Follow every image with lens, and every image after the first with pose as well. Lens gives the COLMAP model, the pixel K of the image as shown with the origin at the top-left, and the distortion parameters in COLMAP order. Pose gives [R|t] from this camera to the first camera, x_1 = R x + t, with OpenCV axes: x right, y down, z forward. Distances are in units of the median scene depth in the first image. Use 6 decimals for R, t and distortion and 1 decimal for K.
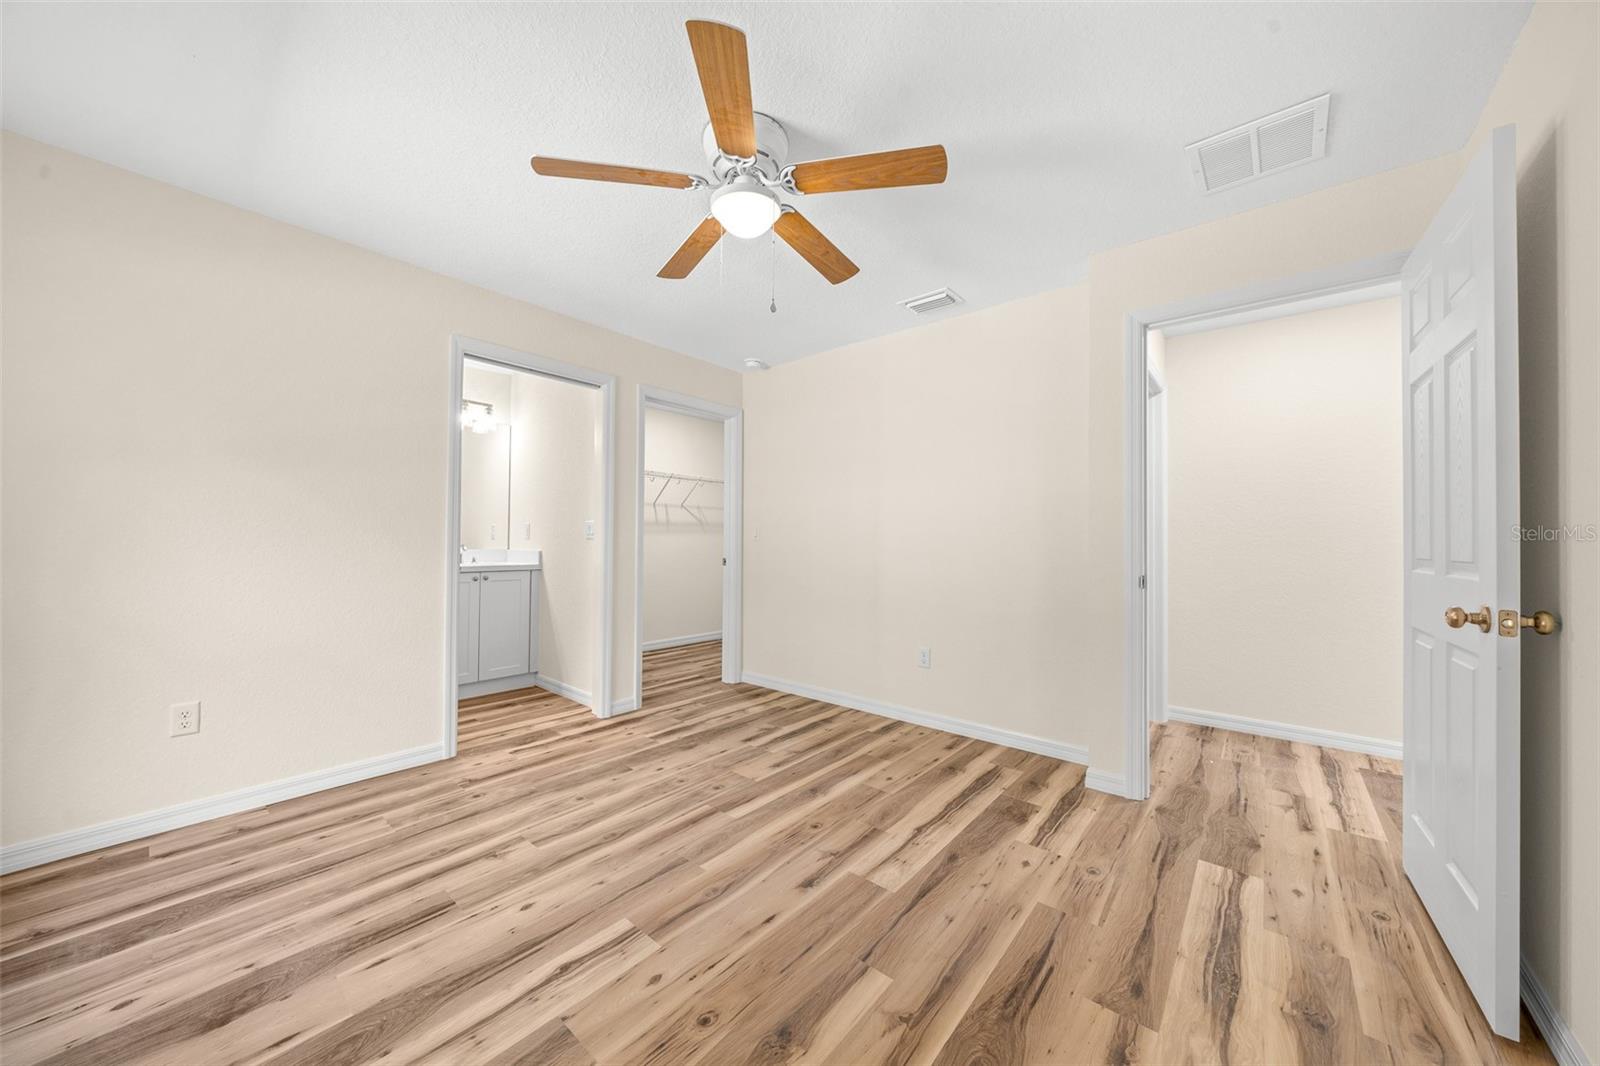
lens RADIAL K [[556.7, 0, 799.2], [0, 556.7, 537.9], [0, 0, 1]] dist [-0.001061, -0.000050]
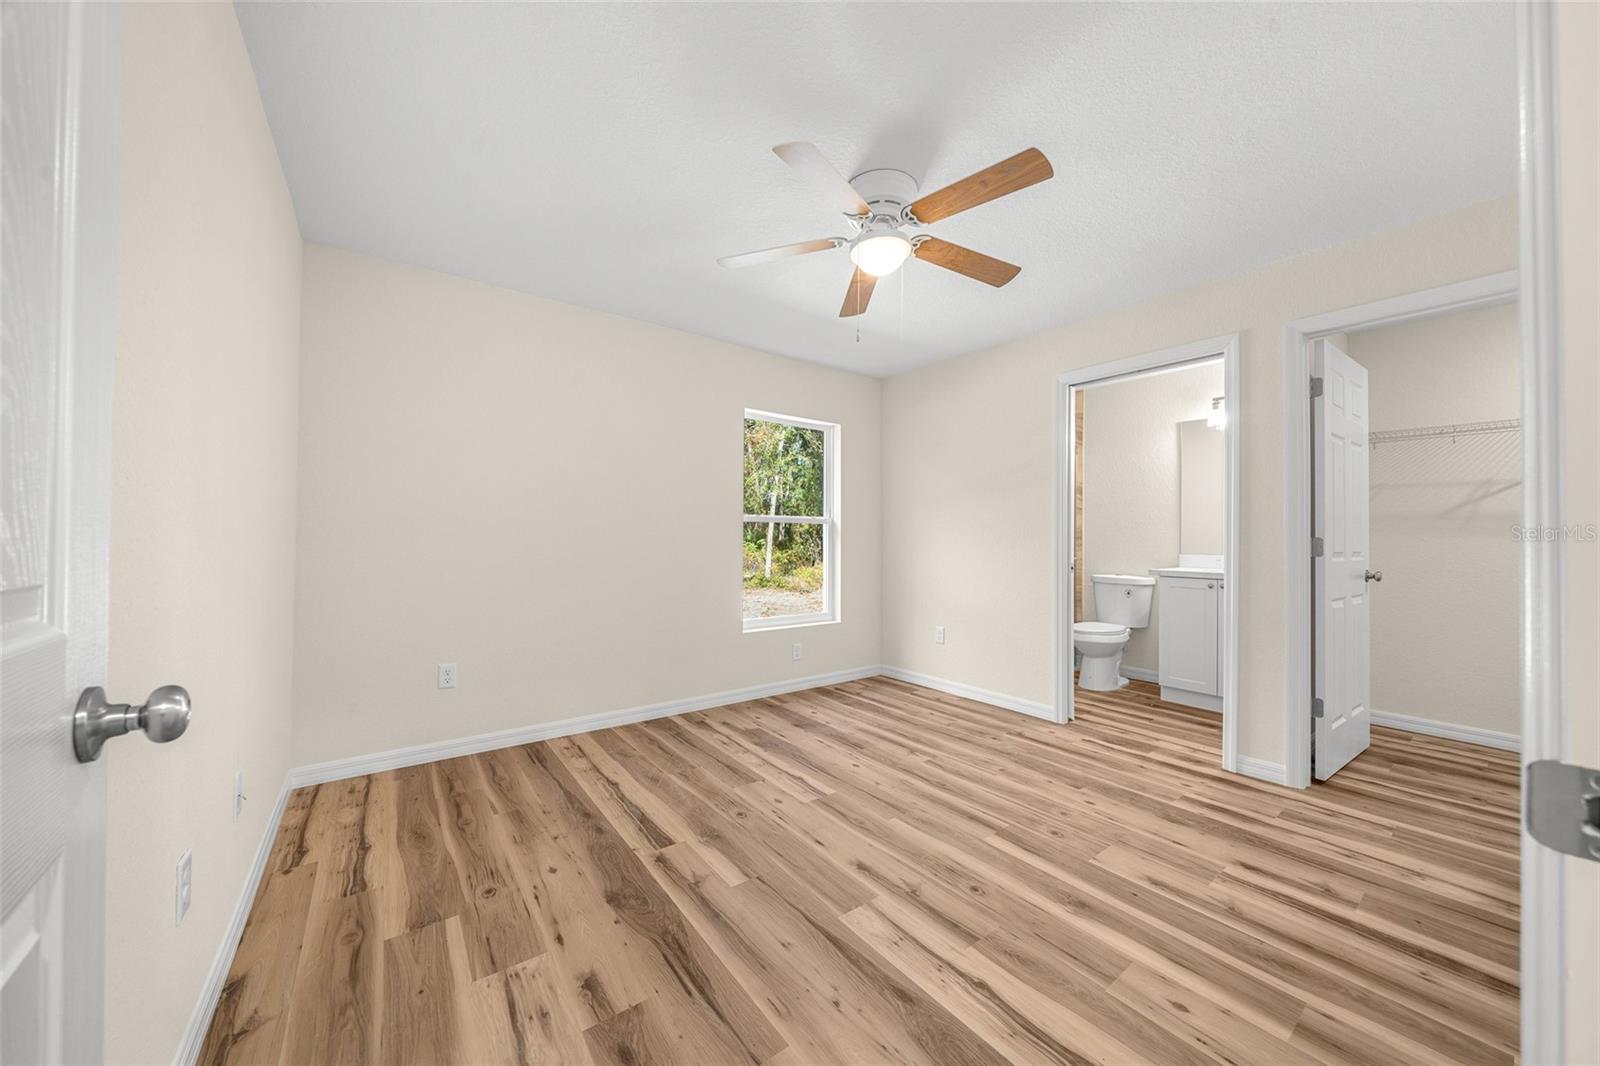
lens RADIAL K [[556.7, 0, 799.2], [0, 556.7, 537.9], [0, 0, 1]] dist [-0.001061, -0.000050]
pose [[-0.223108, -0.015184, -0.974676, 0.909398], [-0.004126, 0.999884, -0.014632, 0.012801], [0.974785, 0.000757, -0.223145, 0.943548]]
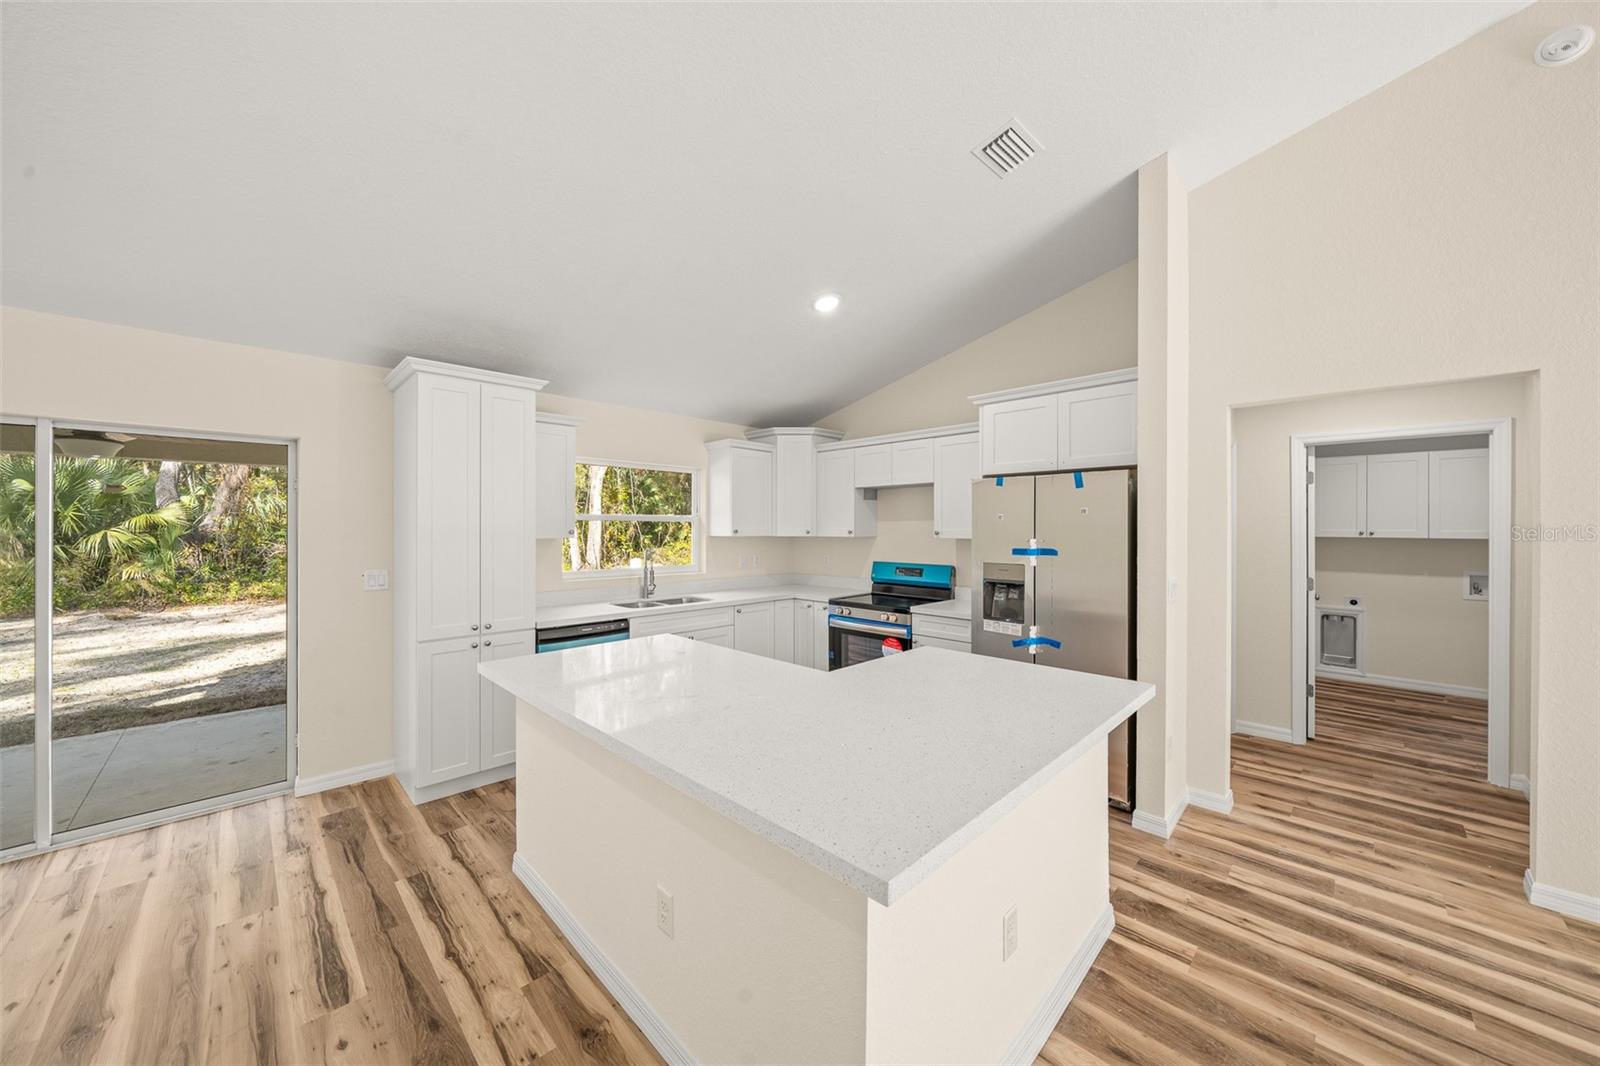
lens RADIAL K [[561.5, 0, 796.8], [0, 561.5, 529.7], [0, 0, 1]] dist [0.000322, 0.000055]
pose [[-0.085707, -0.010100, -0.996269, 2.759932], [0.003350, 0.999940, -0.010425, -0.144358], [0.996315, -0.004231, -0.085668, -0.134289]]
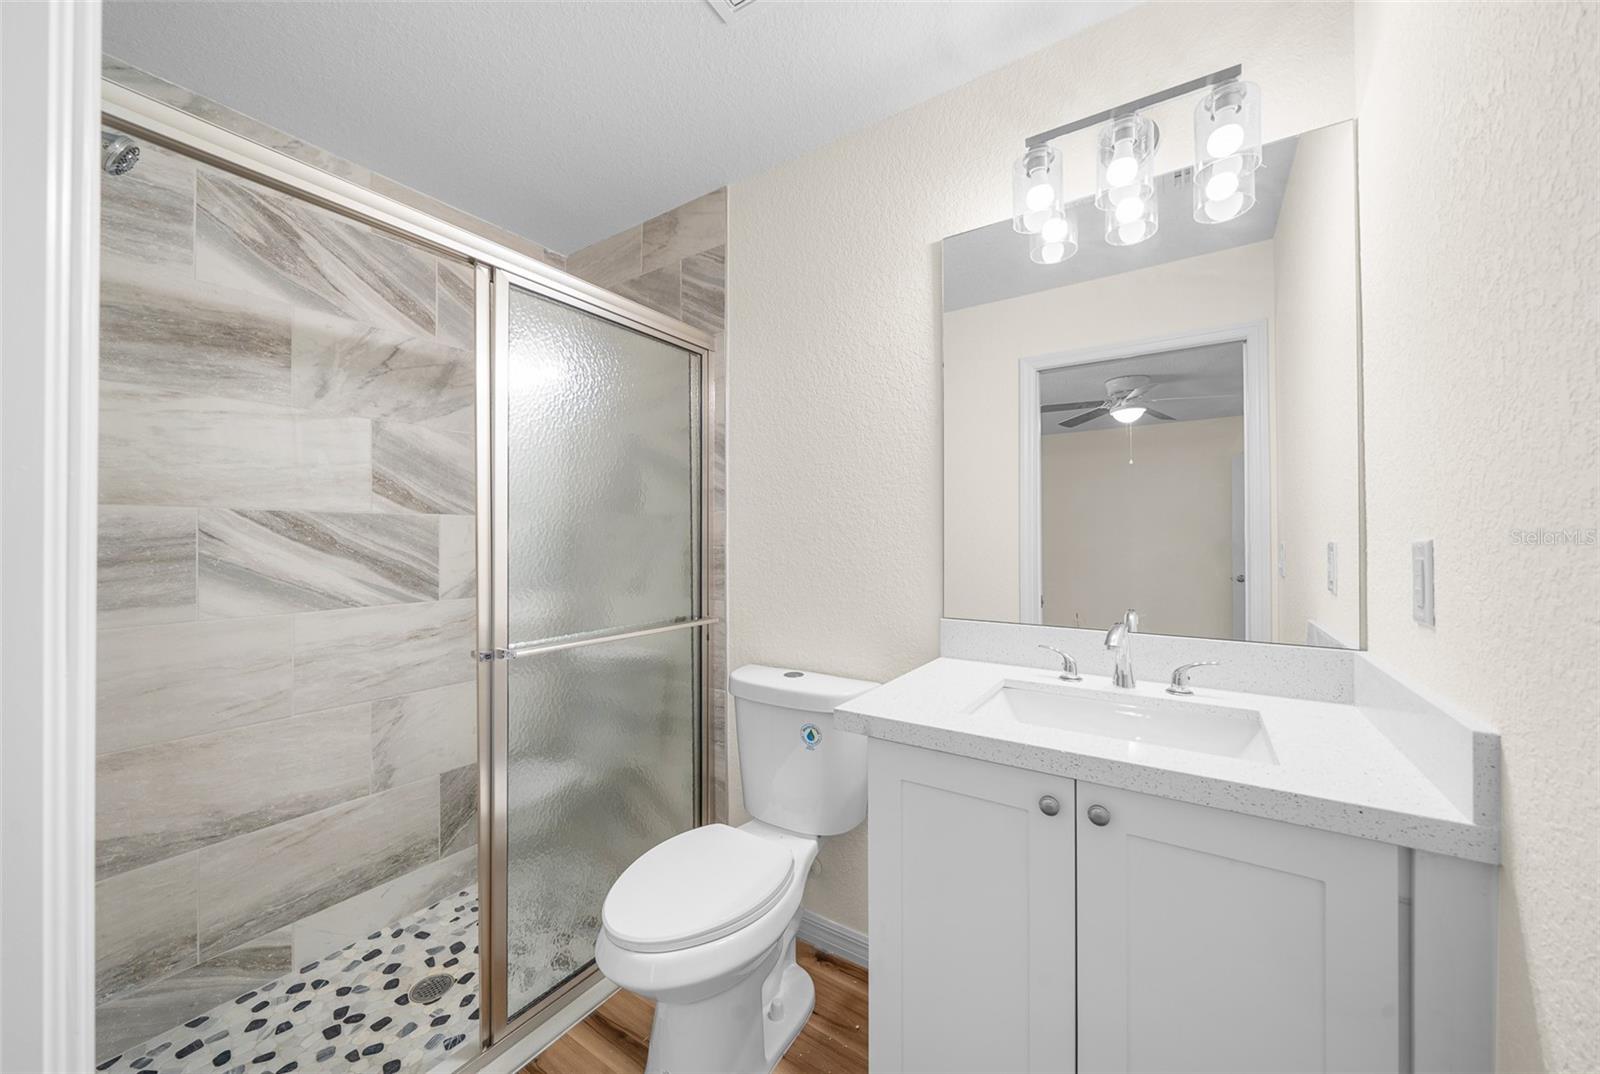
lens RADIAL K [[580.8, 0, 800.0], [0, 580.8, 537.0], [0, 0, 1]] dist [-0.000239, -0.000026]
pose [[0.117536, -0.016774, -0.992927, -0.656311], [0.006182, 0.999850, -0.016160, -0.052136], [0.993049, -0.004239, 0.117622, 1.574797]]
